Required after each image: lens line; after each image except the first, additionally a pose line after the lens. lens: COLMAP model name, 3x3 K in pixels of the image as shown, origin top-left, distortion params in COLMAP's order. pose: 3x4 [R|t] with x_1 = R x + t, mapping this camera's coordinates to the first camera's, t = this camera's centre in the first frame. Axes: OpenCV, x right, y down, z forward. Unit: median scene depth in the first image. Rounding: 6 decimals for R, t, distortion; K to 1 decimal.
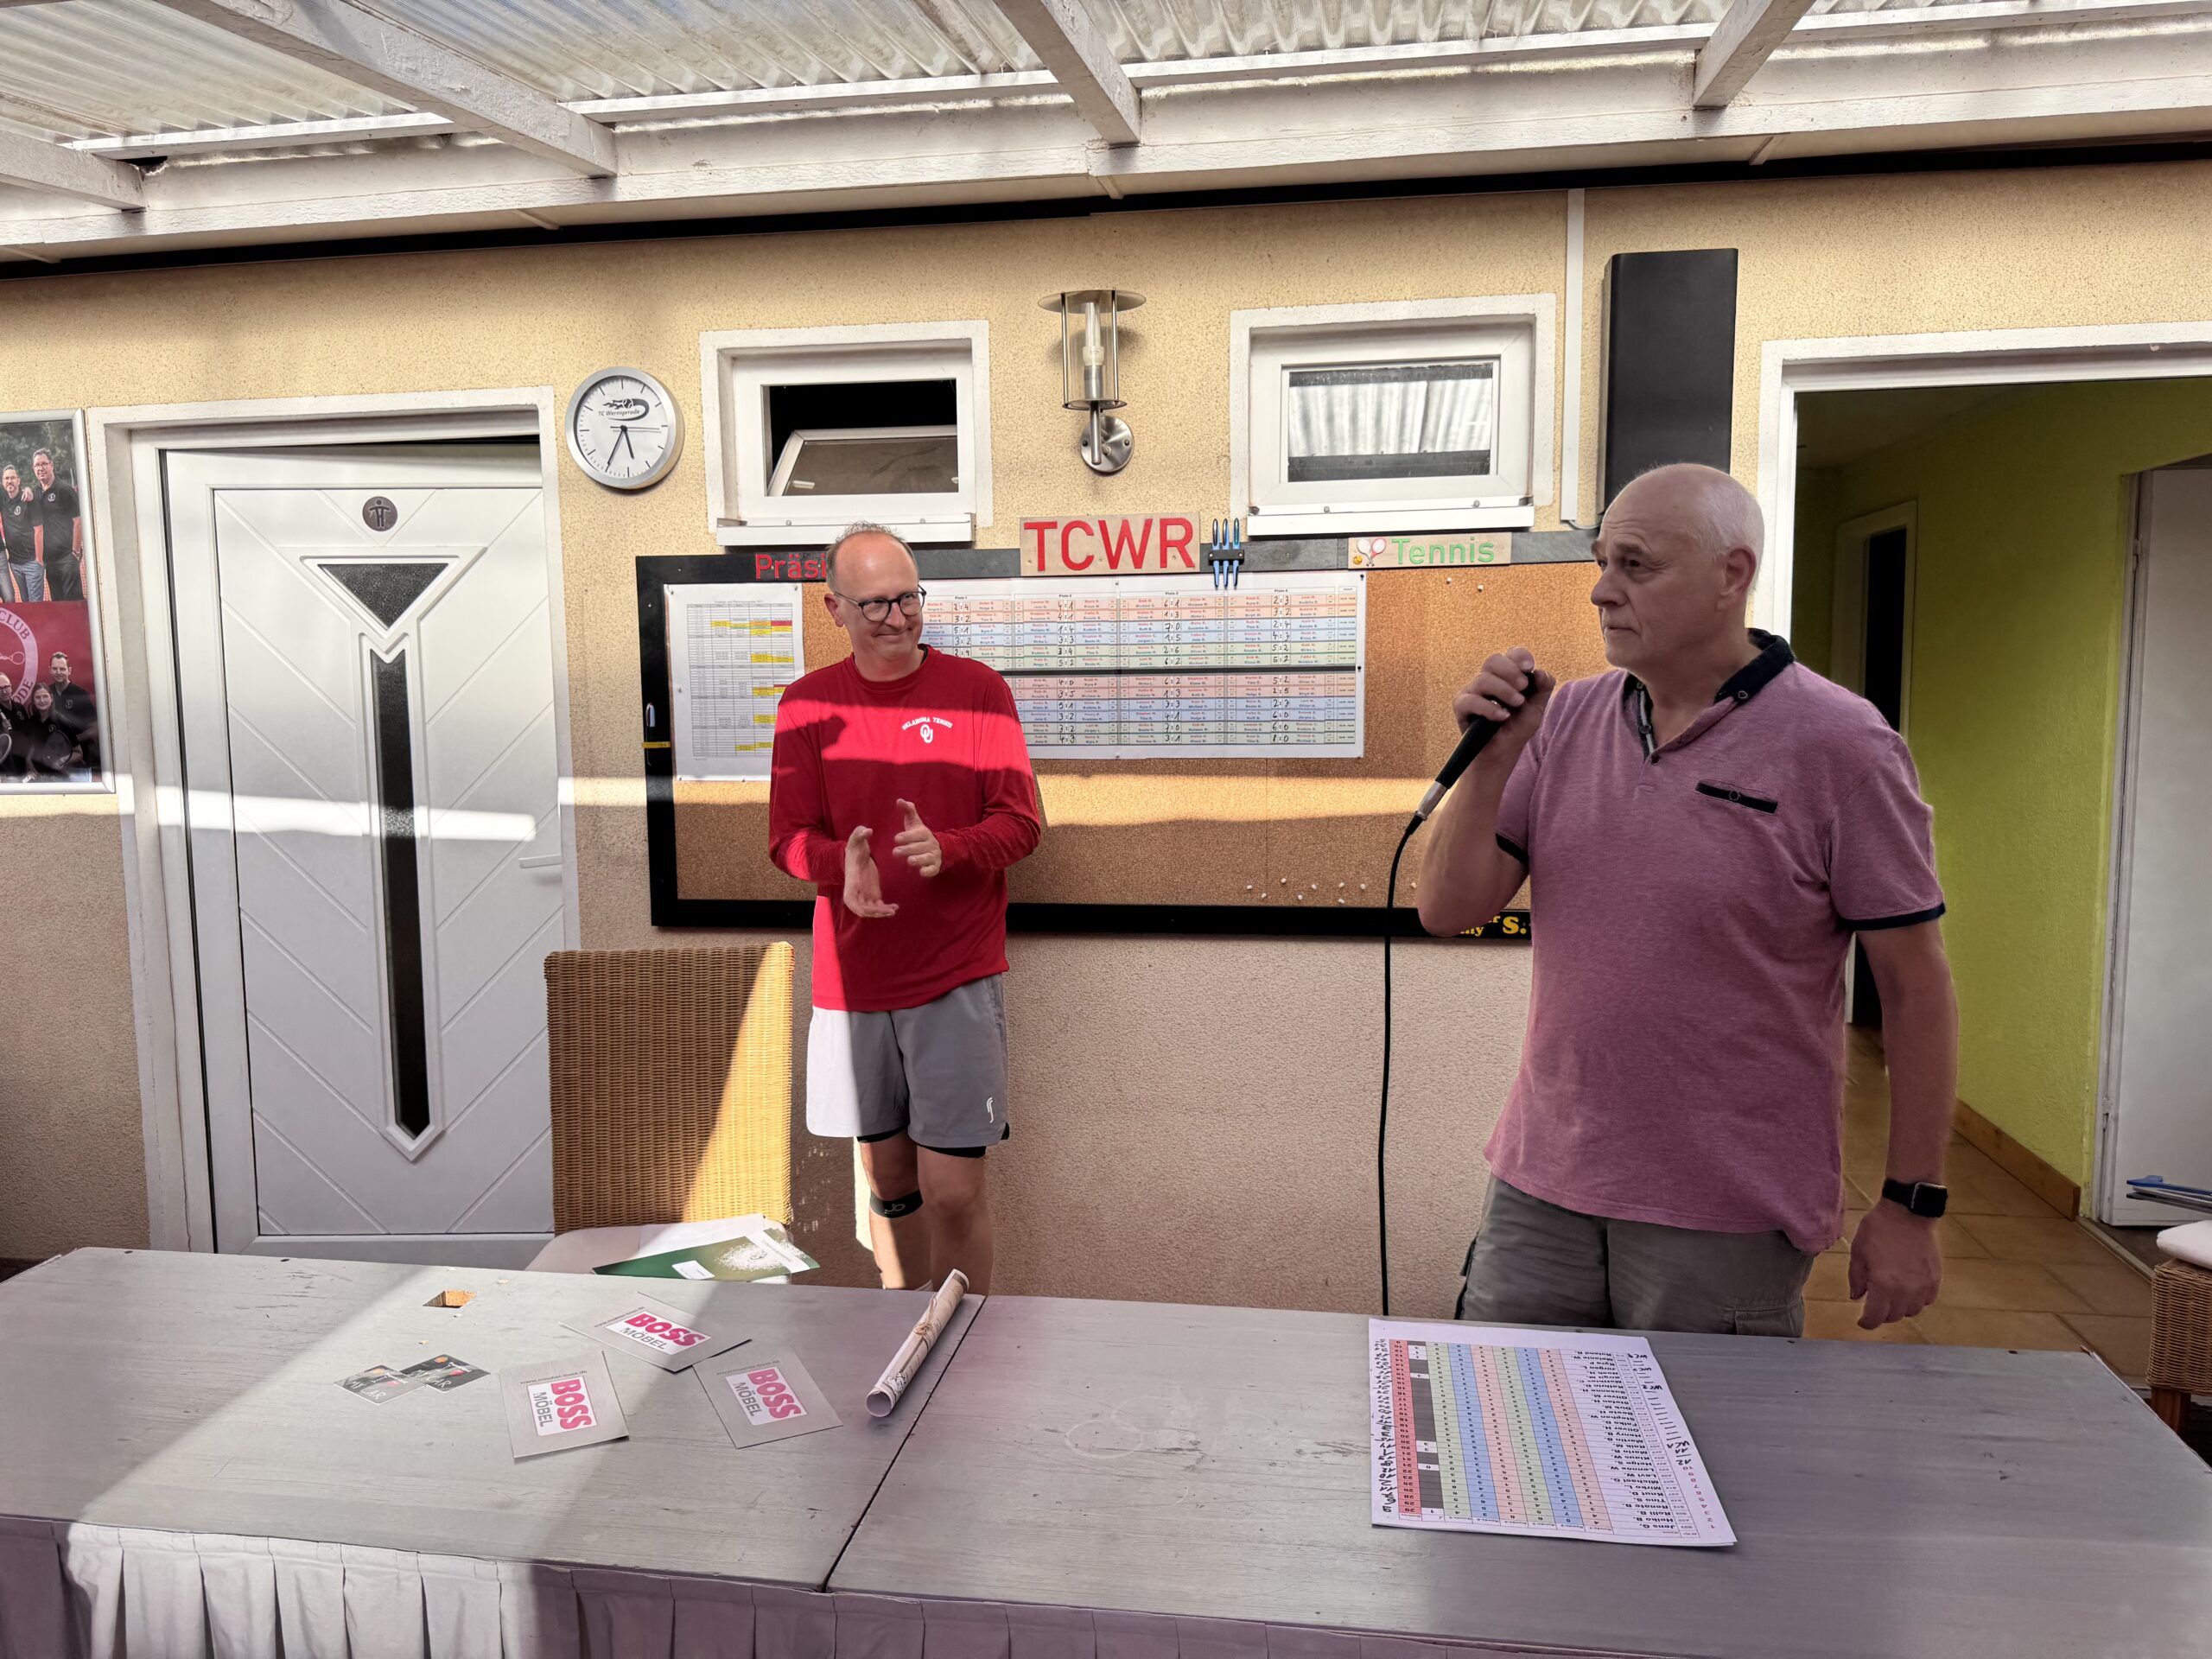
lens RADIAL K [[1545.4, 0, 1096.9], [0, 1545.4, 832.9], [0, 0, 1]] dist [0.037131, -0.046113]
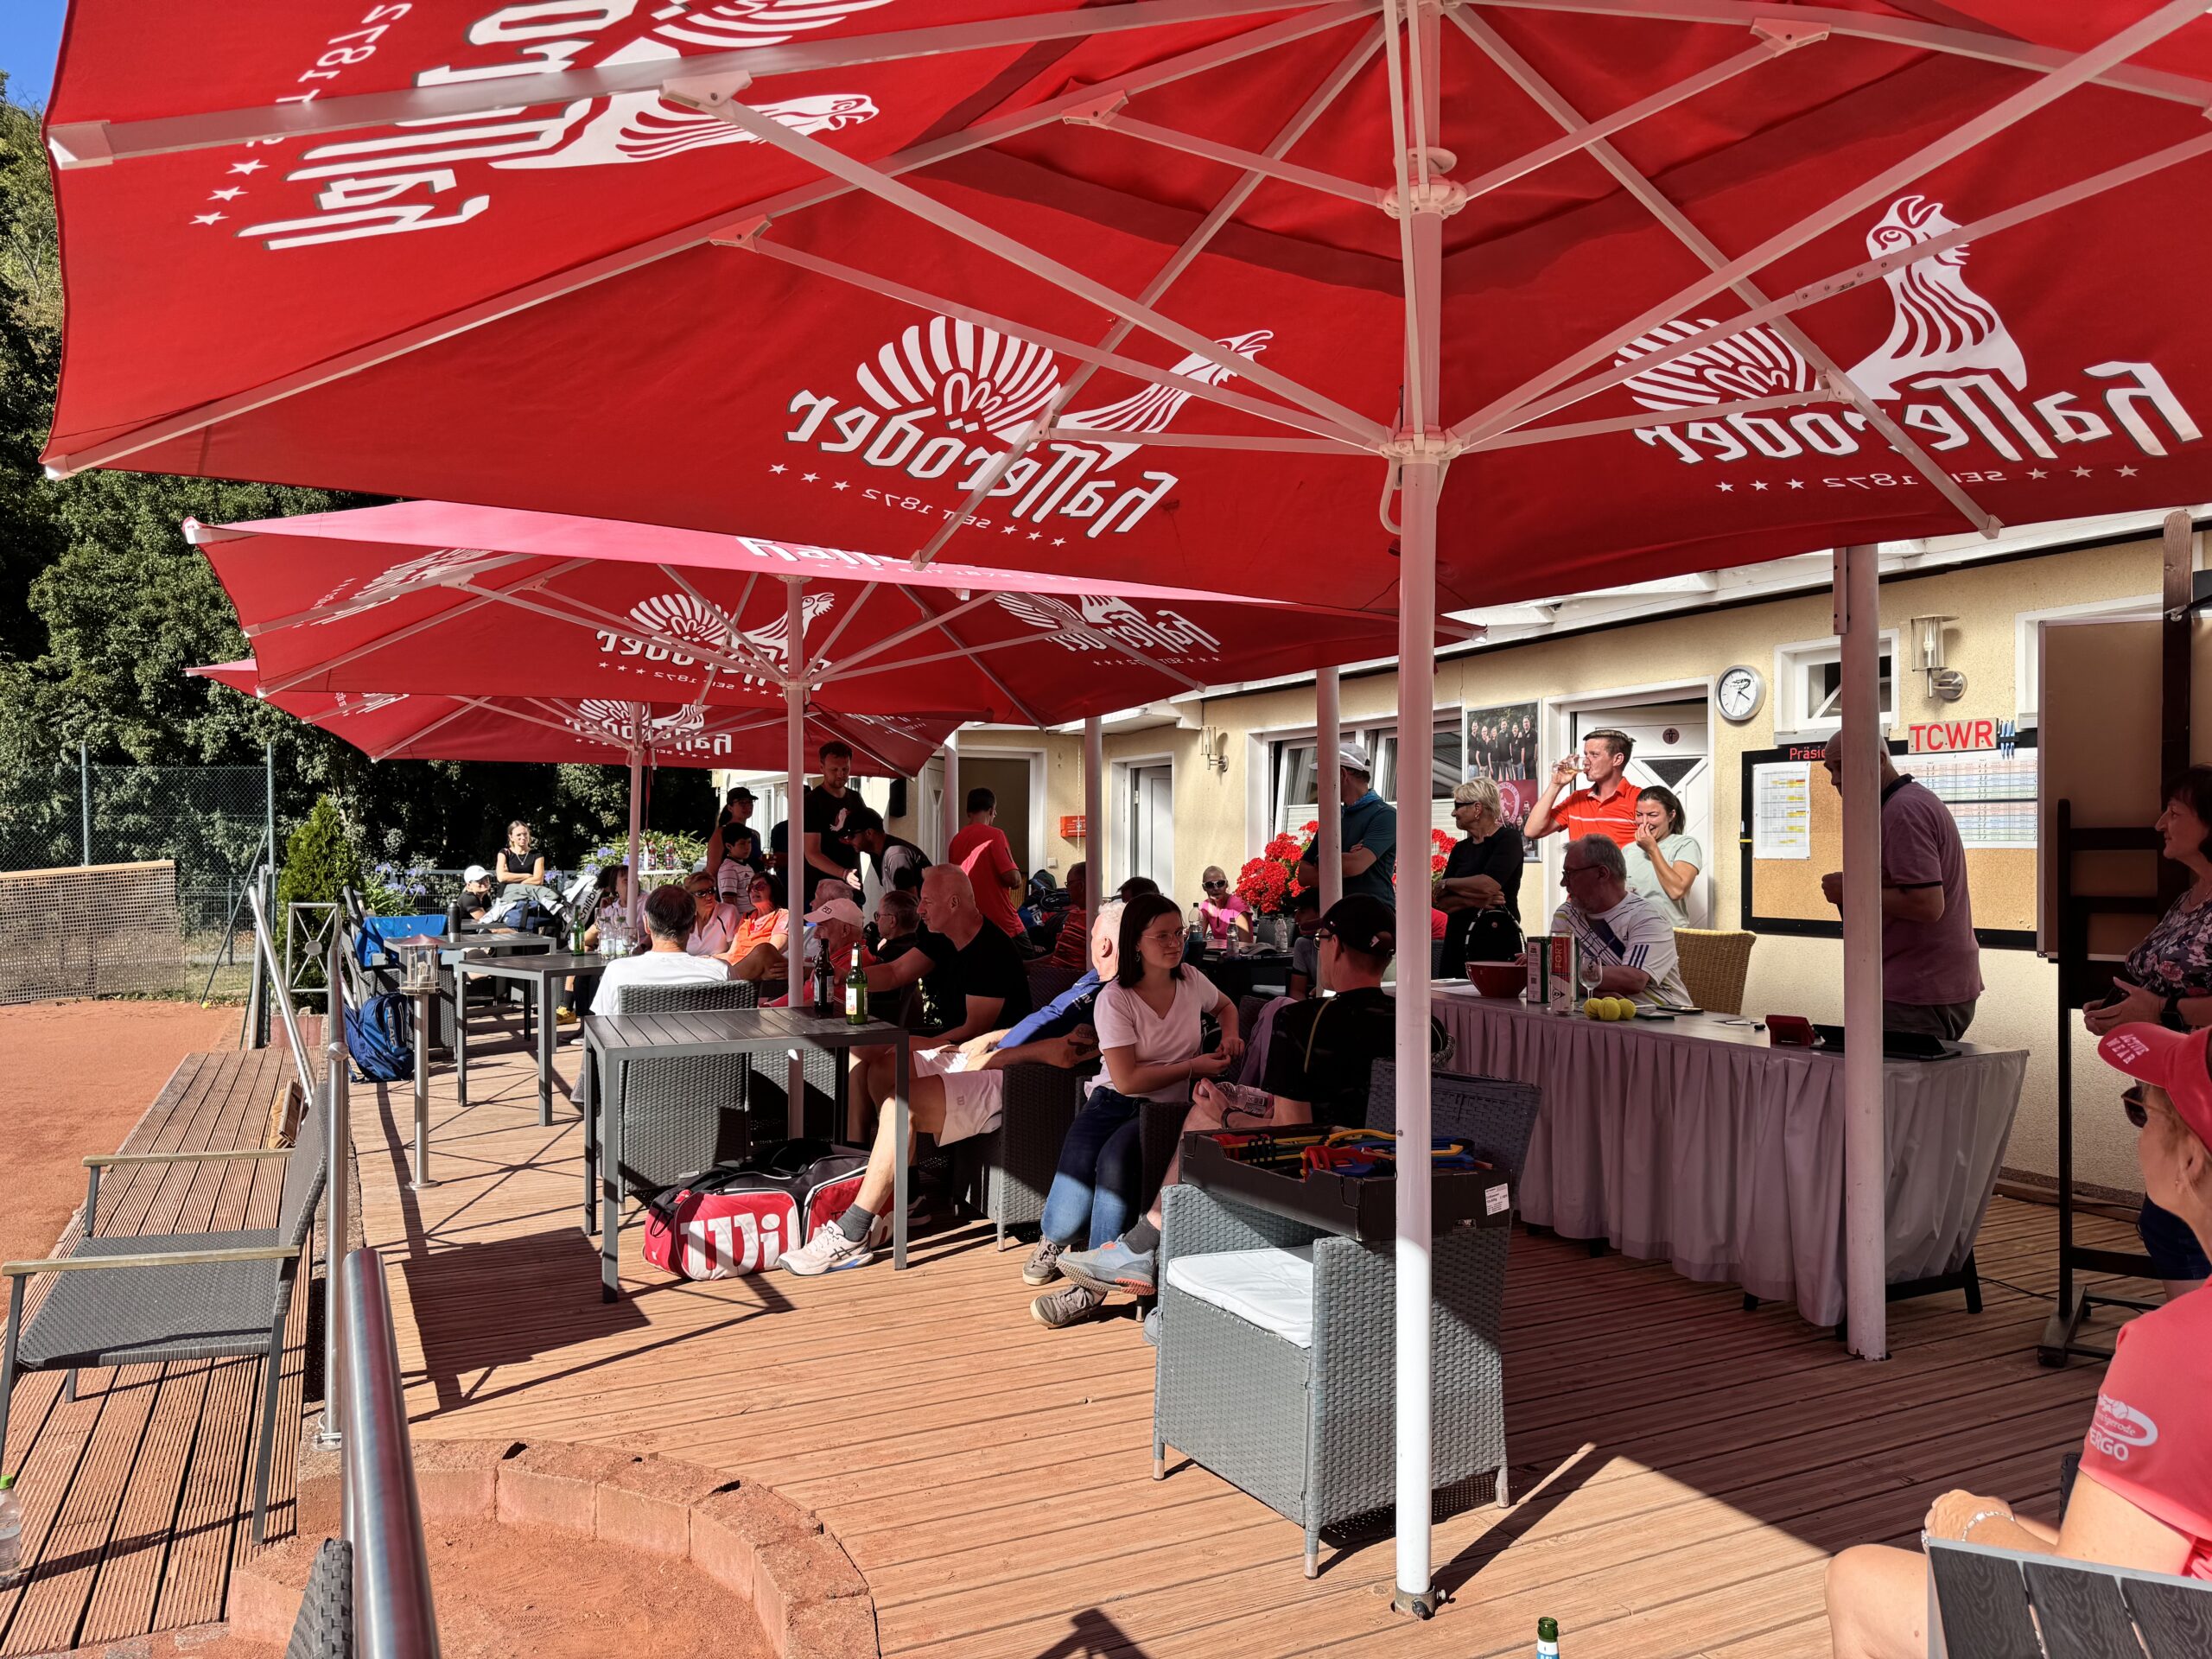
lens RADIAL K [[1545.4, 0, 1116.5], [0, 1545.4, 833.2], [0, 0, 1]] dist [0.037131, -0.046113]
pose [[0.578910, 0.008163, -0.815350, 0.982149], [-0.114530, 0.990851, -0.071397, 0.189549], [0.807308, 0.134714, 0.574549, -0.930336]]
